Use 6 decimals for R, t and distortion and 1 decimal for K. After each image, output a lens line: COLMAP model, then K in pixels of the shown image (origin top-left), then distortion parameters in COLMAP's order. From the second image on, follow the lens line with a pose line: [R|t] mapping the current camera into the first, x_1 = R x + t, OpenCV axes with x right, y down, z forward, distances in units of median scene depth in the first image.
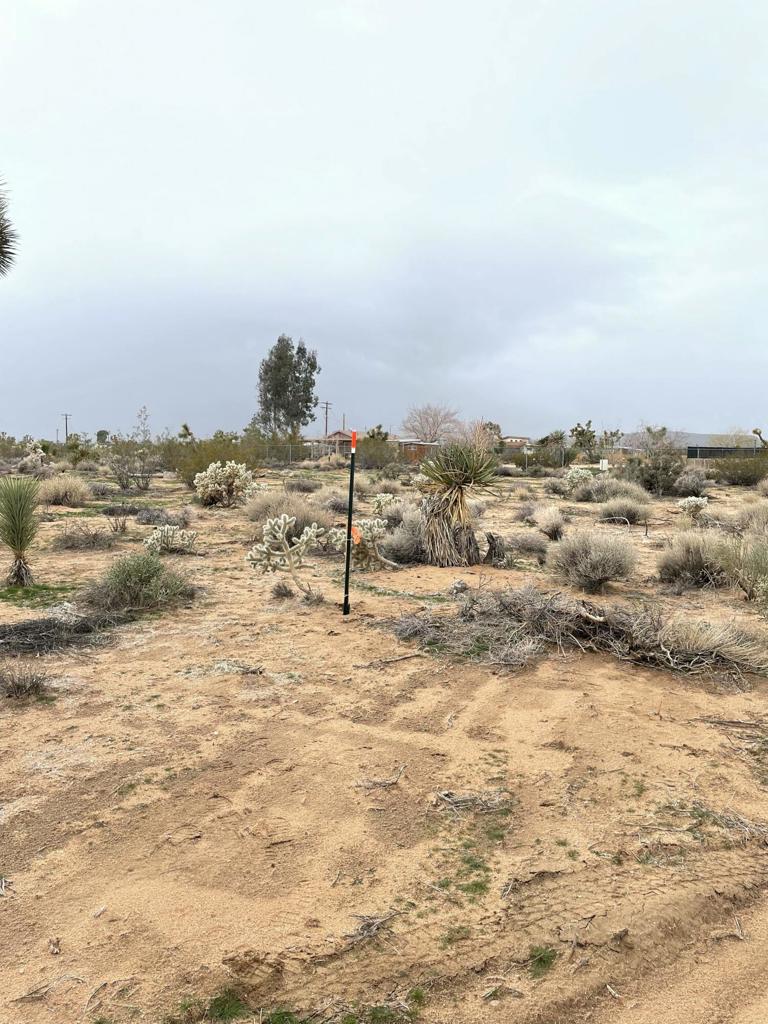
lens RADIAL K [[763.0, 0, 390.0], [0, 763.0, 510.5], [0, 0, 1]] dist [0.095213, -0.127656]
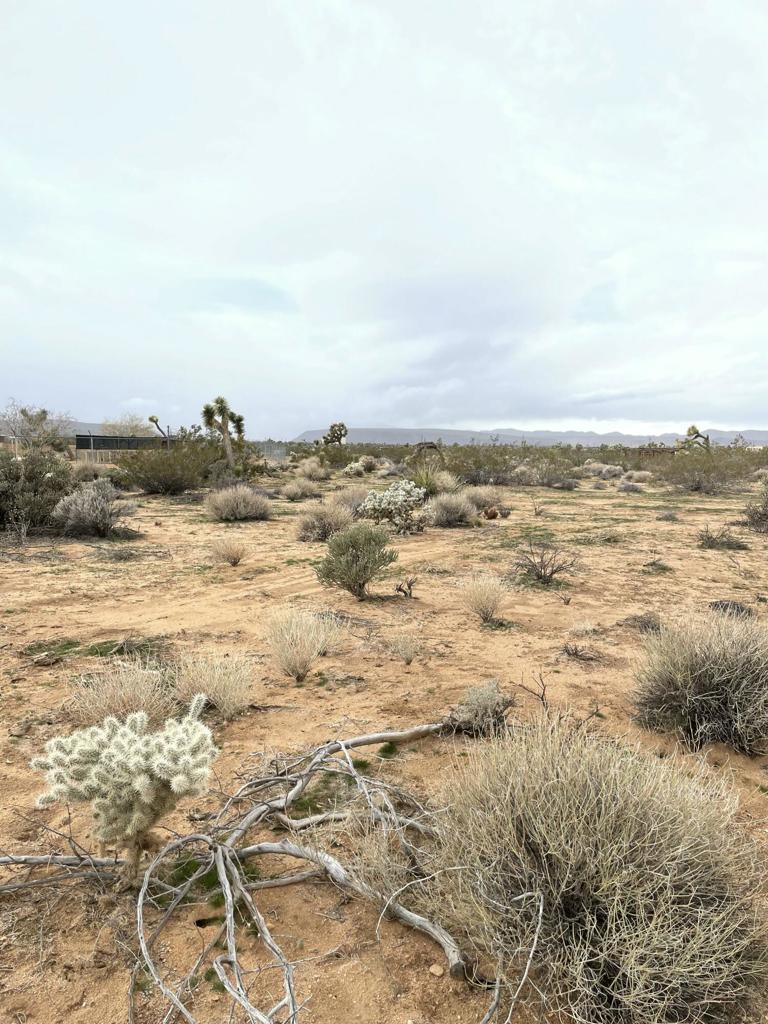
lens RADIAL K [[763.0, 0, 390.0], [0, 763.0, 510.5], [0, 0, 1]] dist [0.095213, -0.127656]
pose [[0.730407, -0.056067, 0.680707, 0.074110], [0.046769, 0.998391, 0.032050, -0.014830], [-0.681409, 0.008426, 0.731854, 0.193482]]
